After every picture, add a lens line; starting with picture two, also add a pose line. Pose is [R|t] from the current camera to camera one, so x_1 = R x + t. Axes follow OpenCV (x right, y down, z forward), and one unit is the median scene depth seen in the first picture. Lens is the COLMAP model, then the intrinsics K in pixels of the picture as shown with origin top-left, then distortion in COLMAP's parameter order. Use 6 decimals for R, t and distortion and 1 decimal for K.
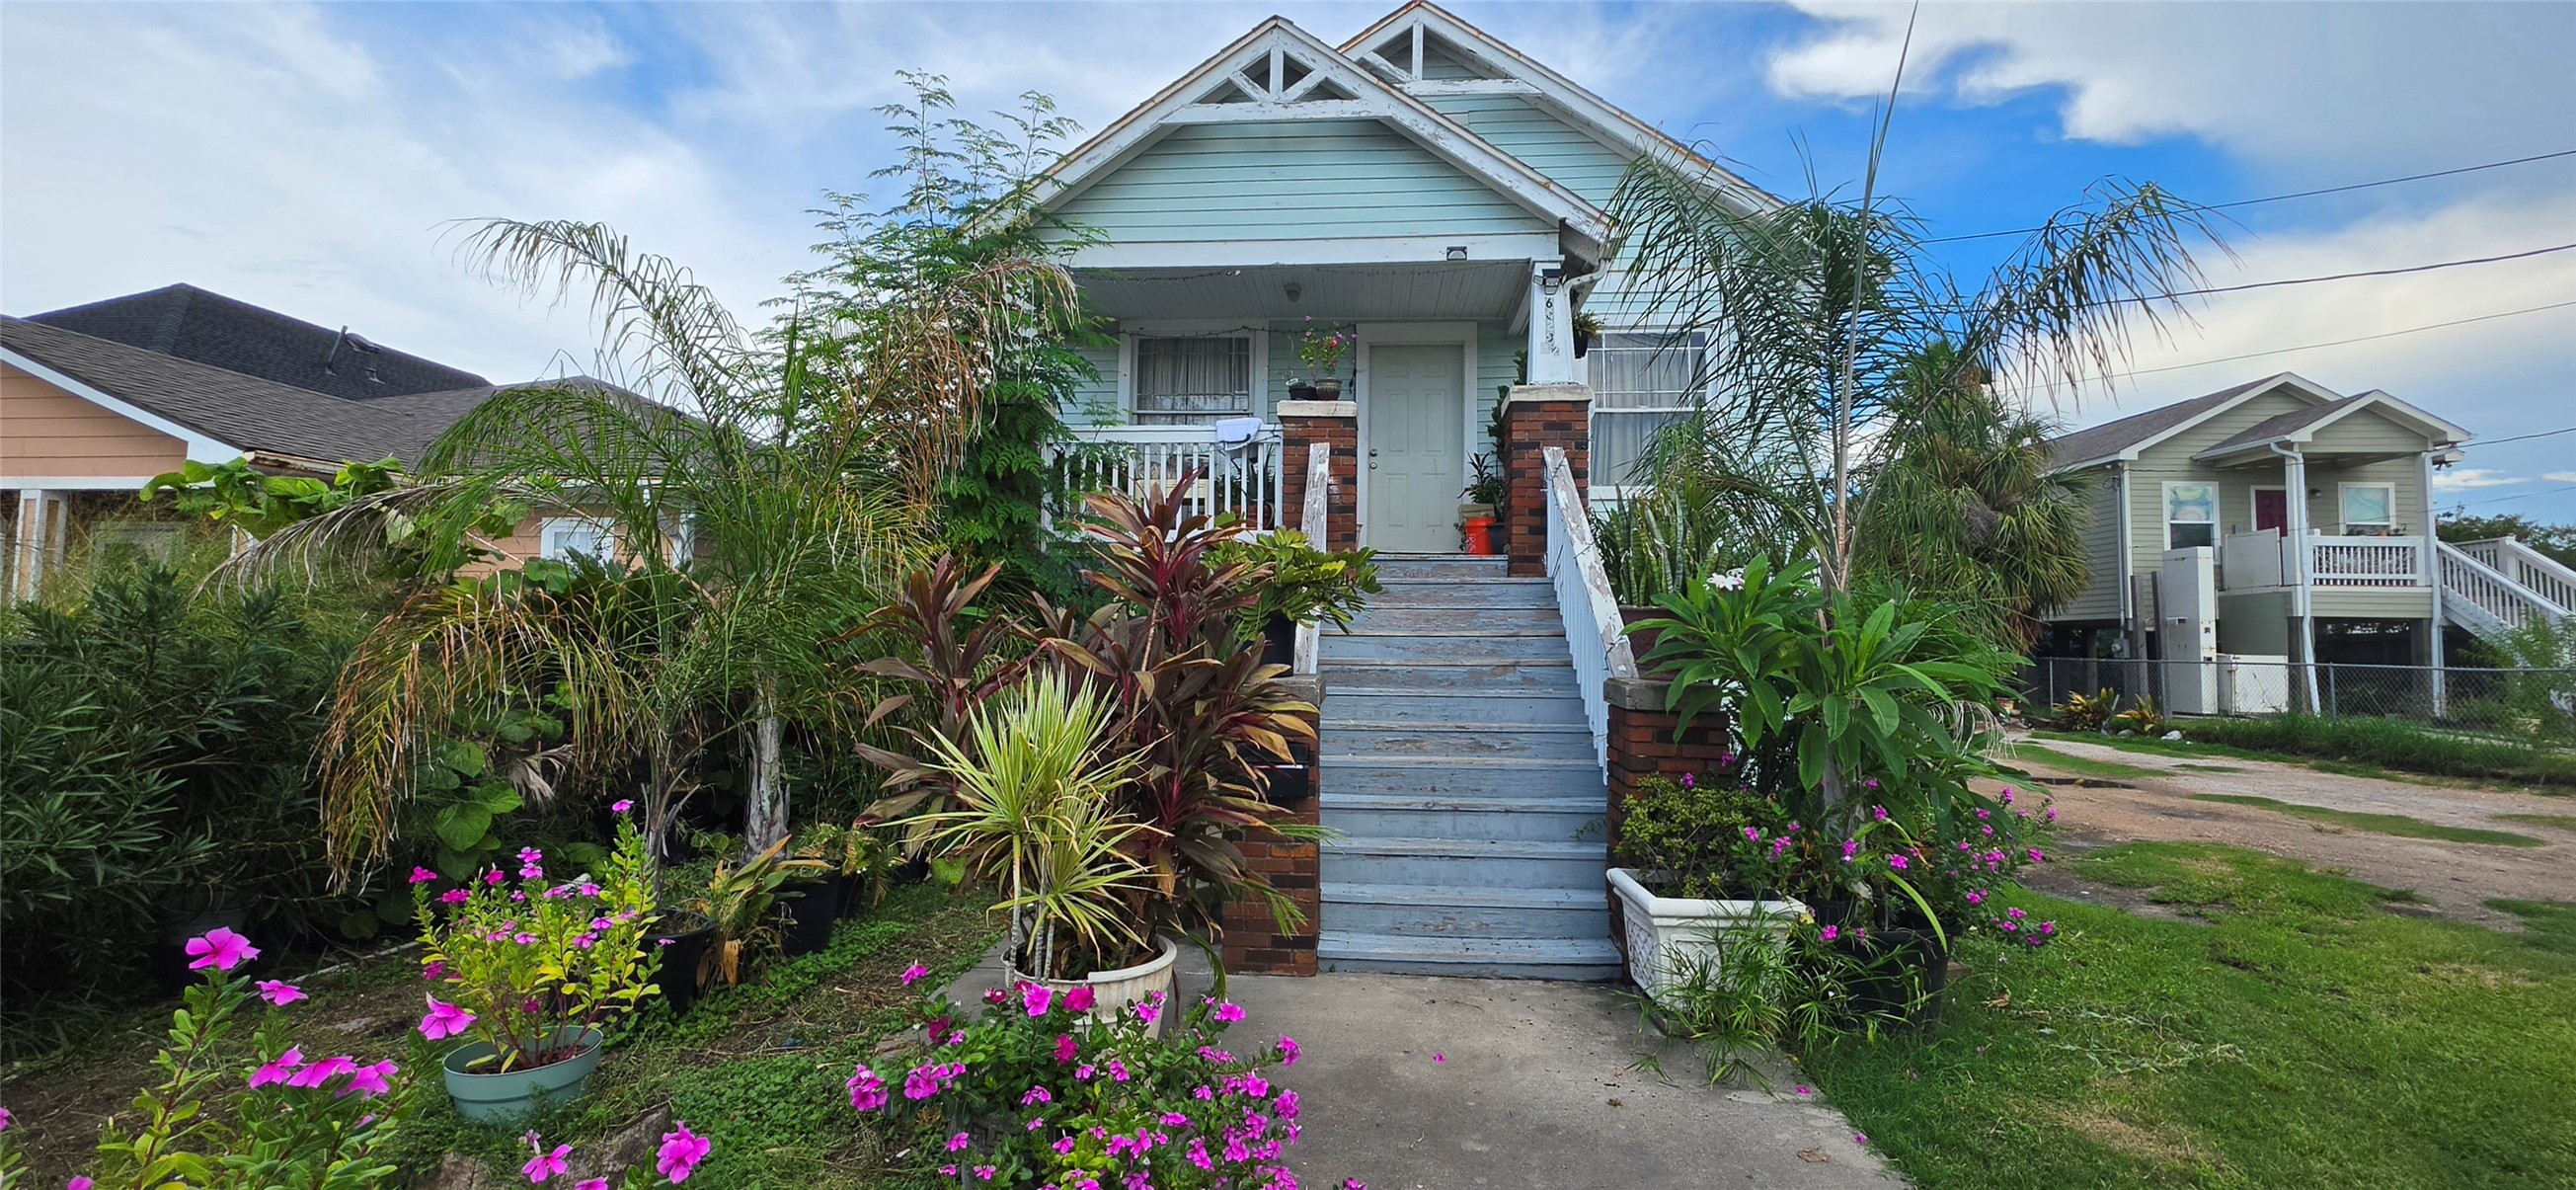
lens RADIAL K [[1055.2, 0, 1290.8], [0, 1055.2, 609.3], [0, 0, 1]] dist [-0.029683, 0.000044]
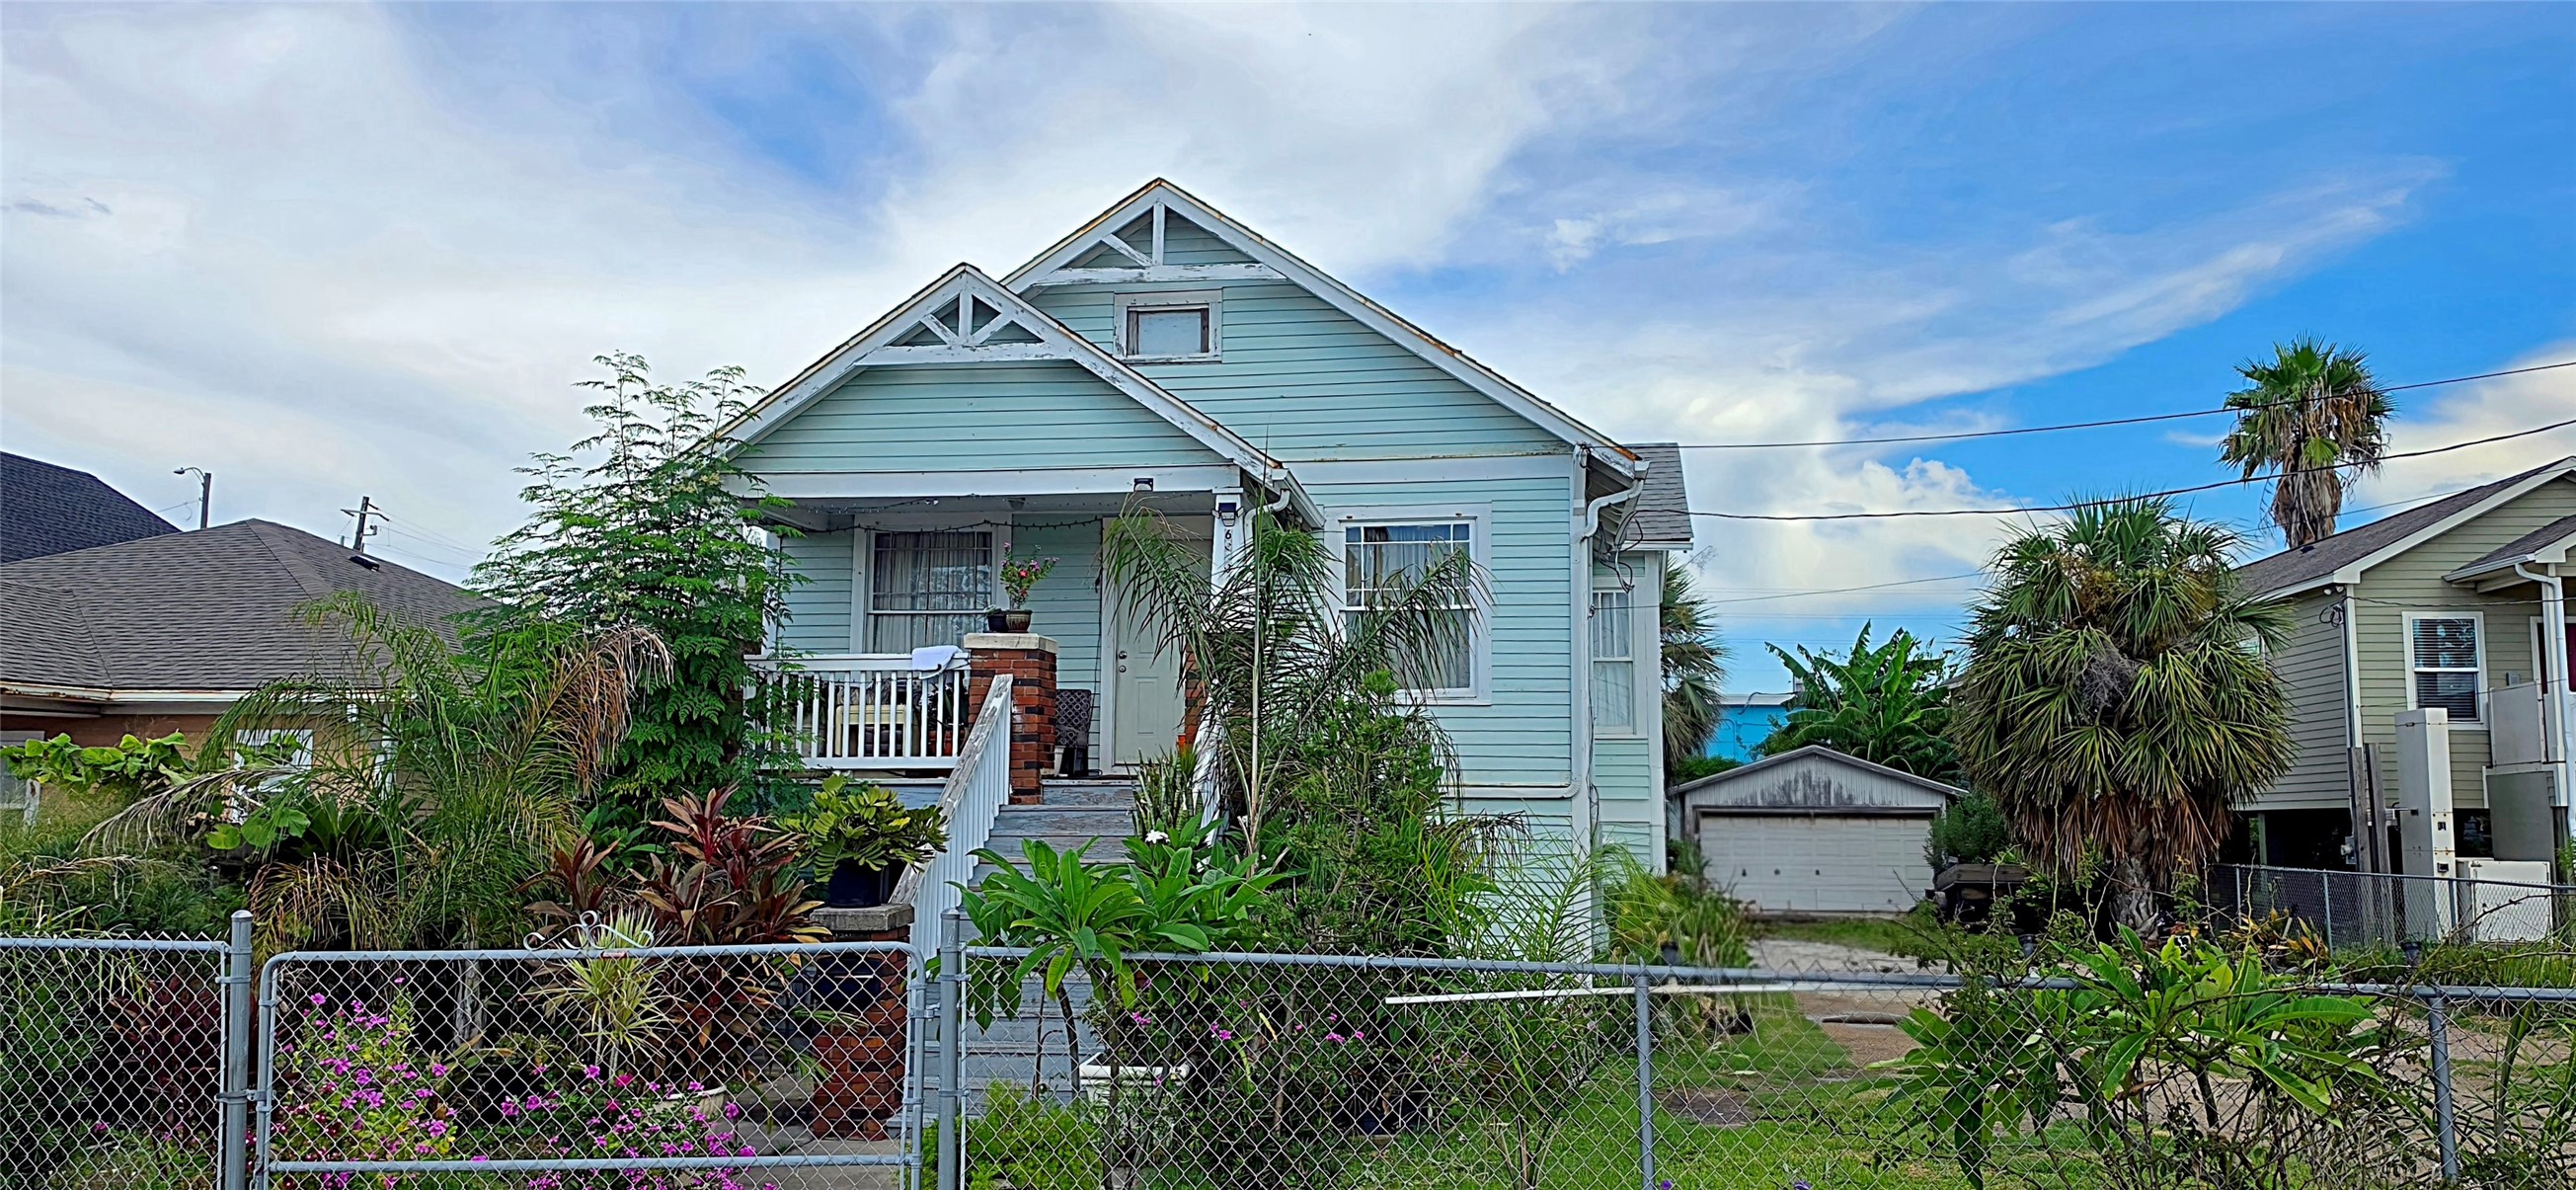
lens RADIAL K [[1902.4, 0, 1322.5], [0, 1902.4, 649.8], [0, 0, 1]] dist [0.013119, -0.000852]
pose [[0.998872, -0.008357, -0.046747, 0.397898], [0.005738, 0.998421, -0.055877, -0.070055], [0.047140, 0.055546, 0.997343, -0.791484]]
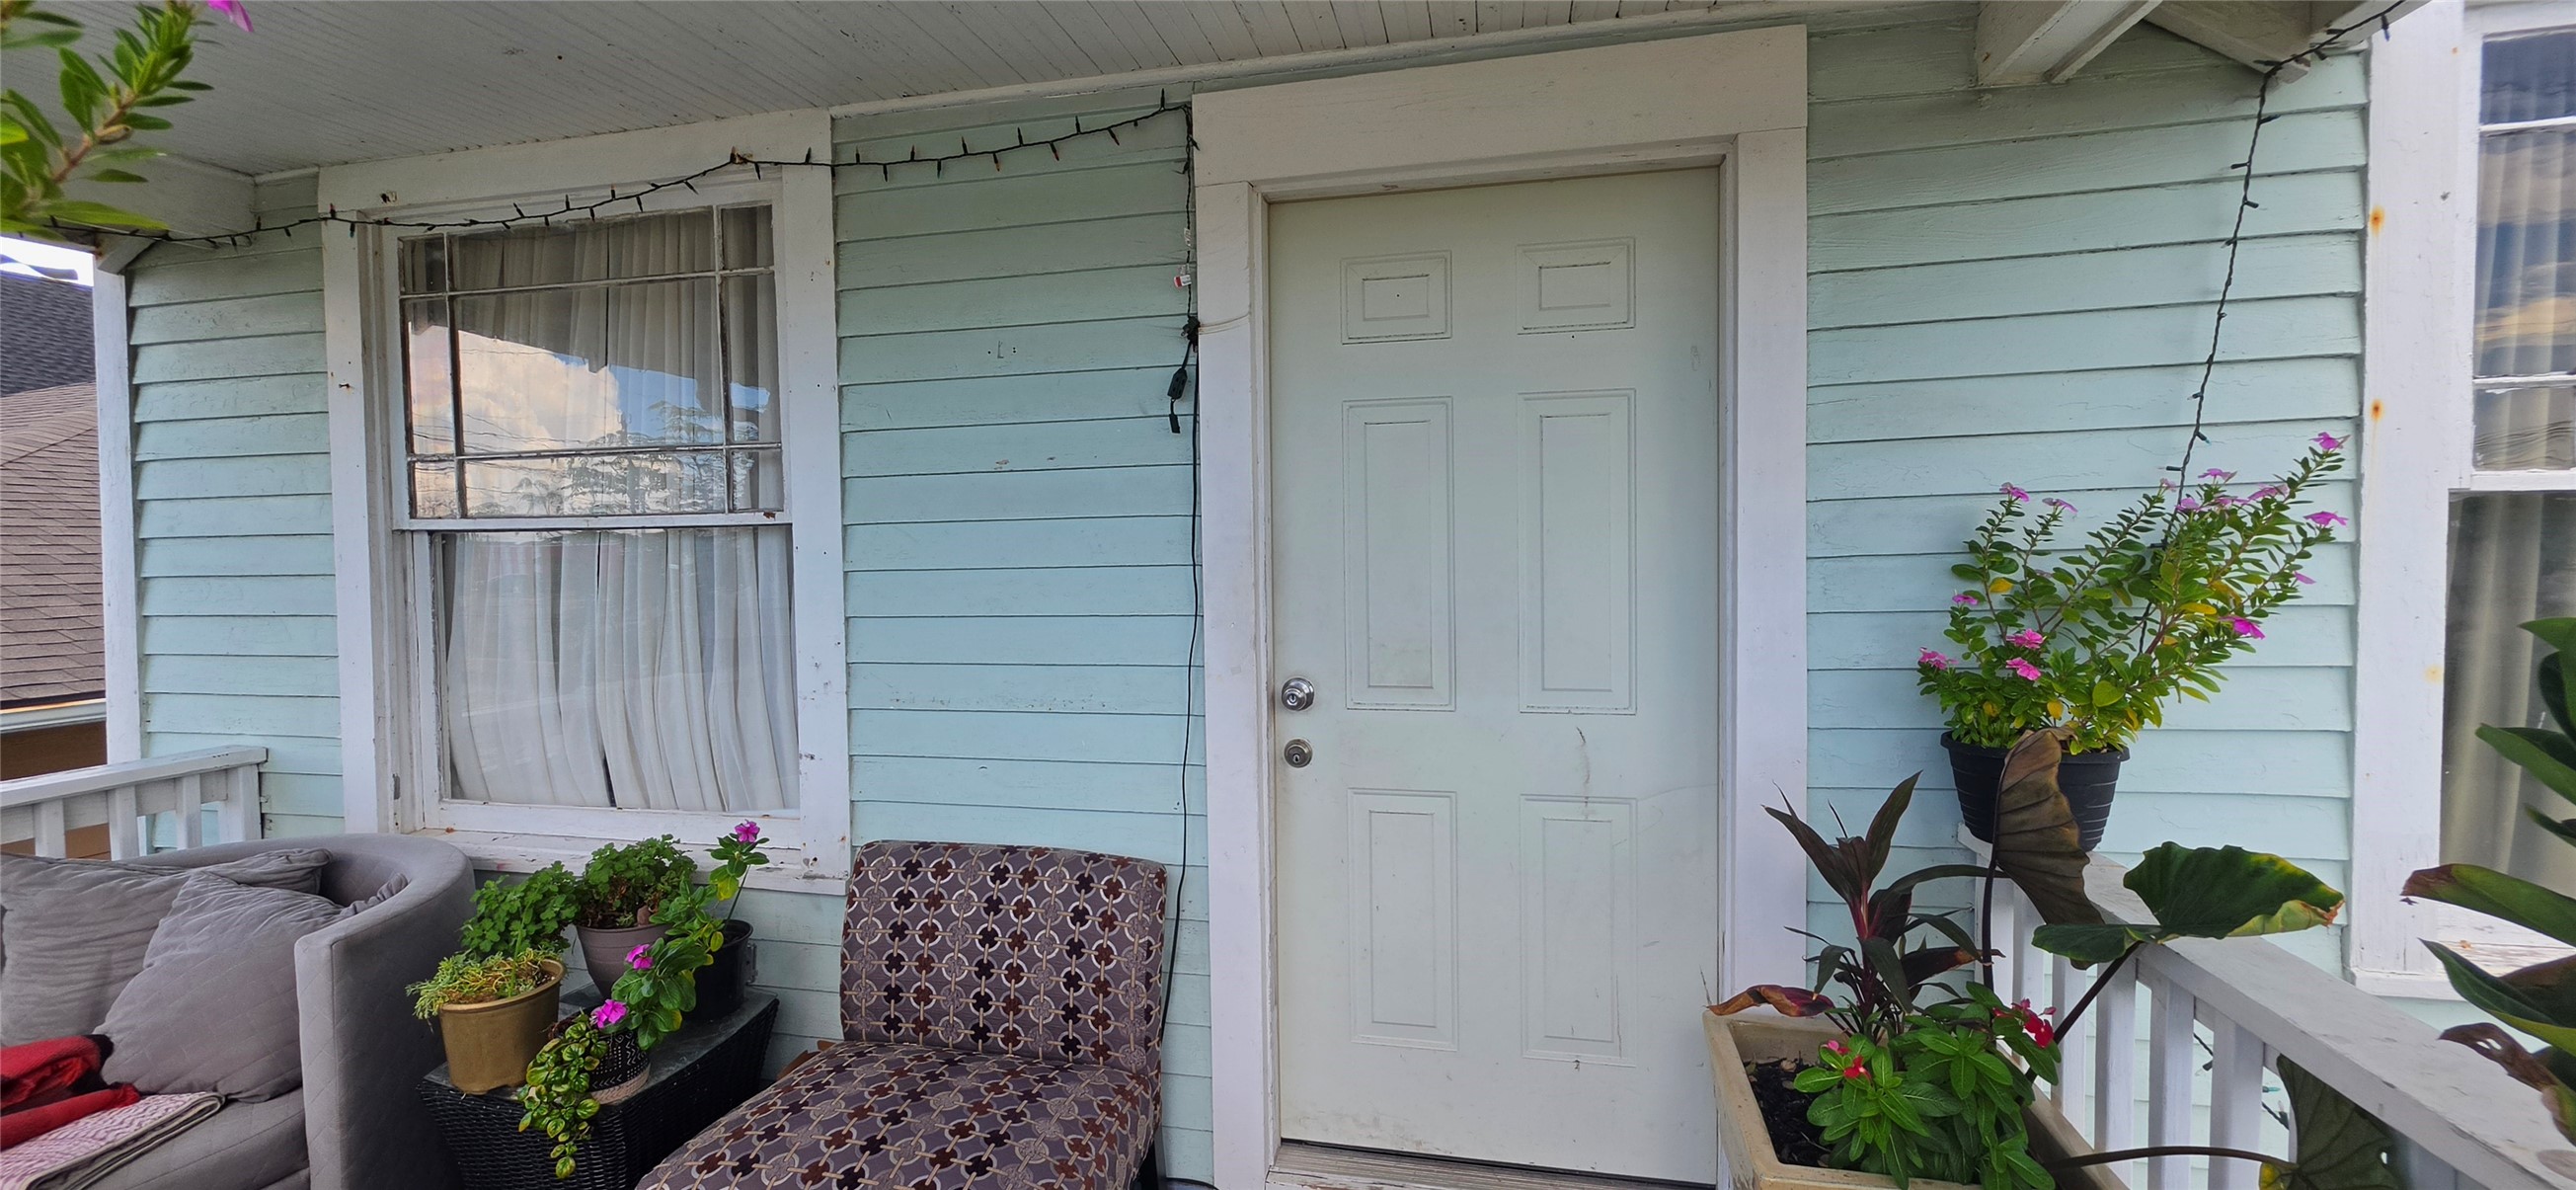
lens RADIAL K [[1023.4, 0, 1317.6], [0, 1023.4, 587.9], [0, 0, 1]] dist [-0.017341, 0.000235]
pose [[0.990454, -0.016155, -0.136897, 0.134828], [0.026054, 0.997148, 0.070827, -0.222885], [0.135362, -0.073718, 0.988050, 0.948471]]
